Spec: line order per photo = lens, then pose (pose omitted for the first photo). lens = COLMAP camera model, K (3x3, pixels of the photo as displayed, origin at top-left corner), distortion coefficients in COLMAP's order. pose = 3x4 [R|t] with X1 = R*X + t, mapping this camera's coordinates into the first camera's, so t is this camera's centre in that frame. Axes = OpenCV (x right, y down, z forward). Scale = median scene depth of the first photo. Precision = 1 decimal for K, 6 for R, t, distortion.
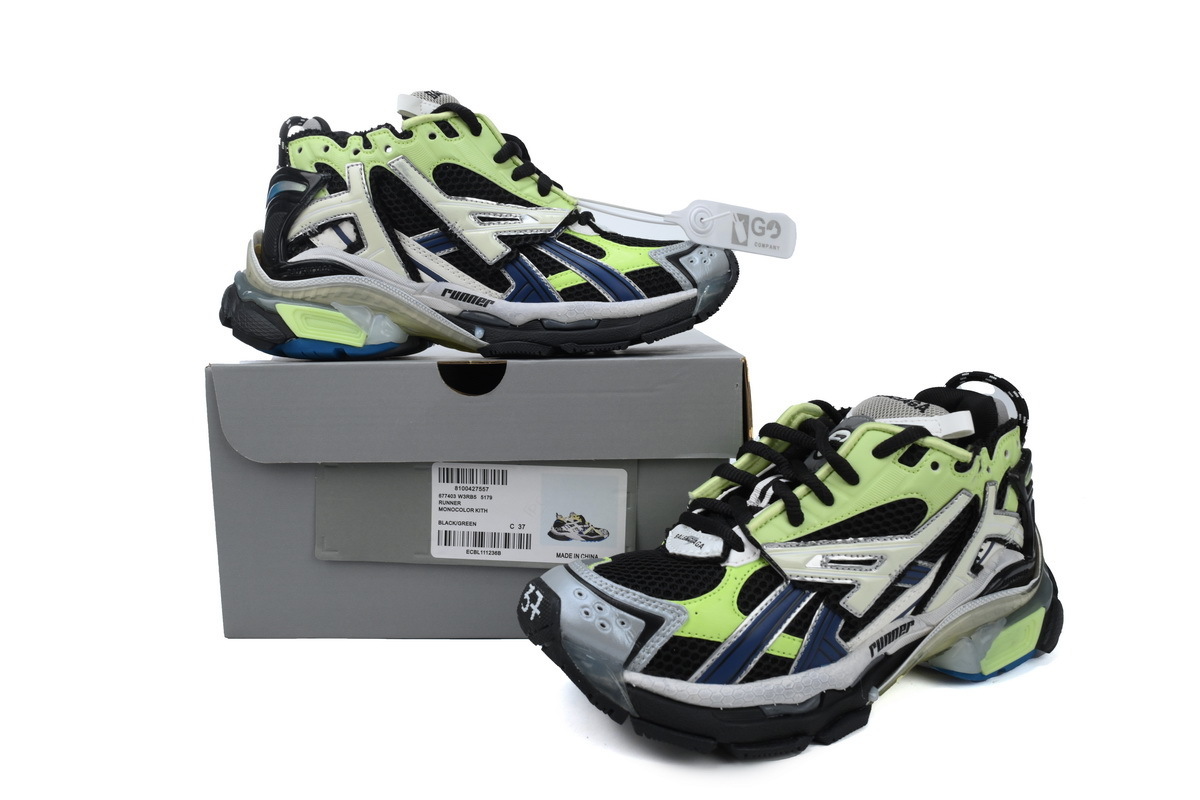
lens RADIAL K [[827.0, 0, 601.2], [0, 827.0, 398.9], [0, 0, 1]] dist [0.005713, 0.000310]
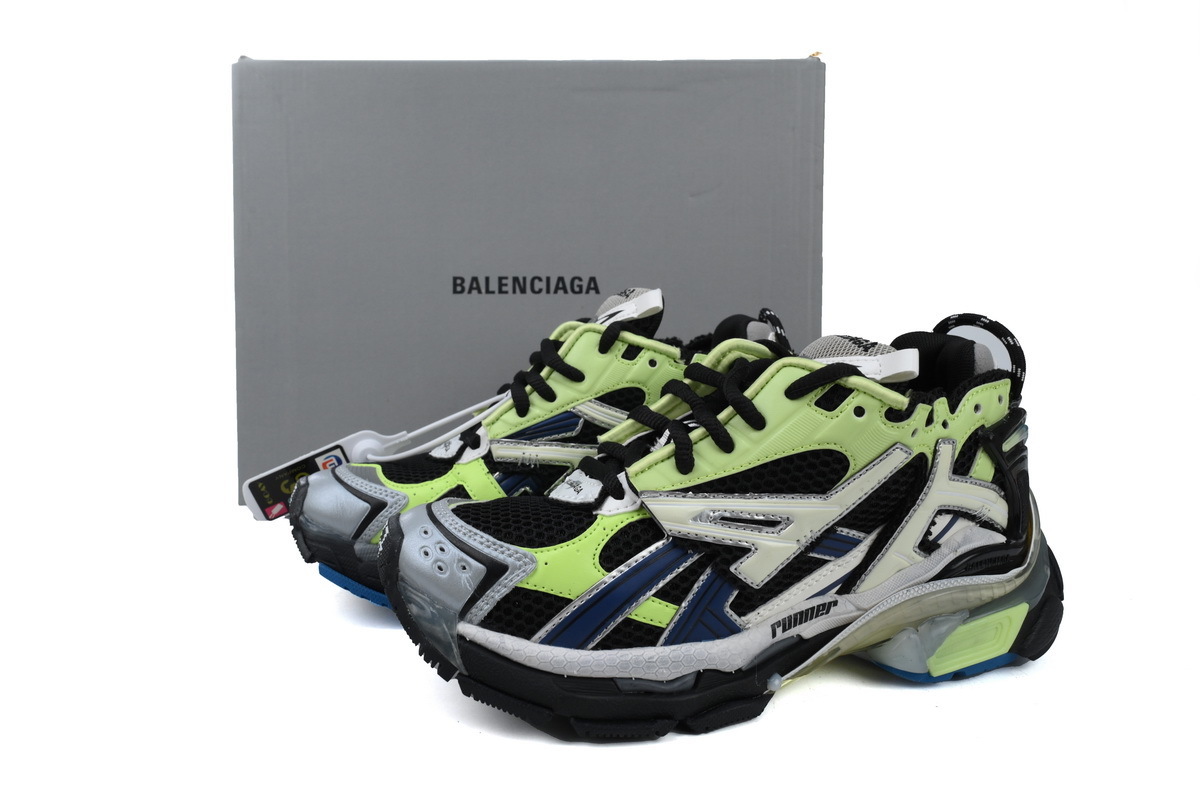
lens RADIAL K [[827.0, 0, 600.0], [0, 827.0, 398.9], [0, 0, 1]] dist [0.005713, 0.000310]
pose [[0.984843, 0.051366, -0.165668, 0.284172], [-0.048429, 0.998590, 0.021723, 0.062582], [0.166550, -0.013371, 0.985942, 0.153594]]
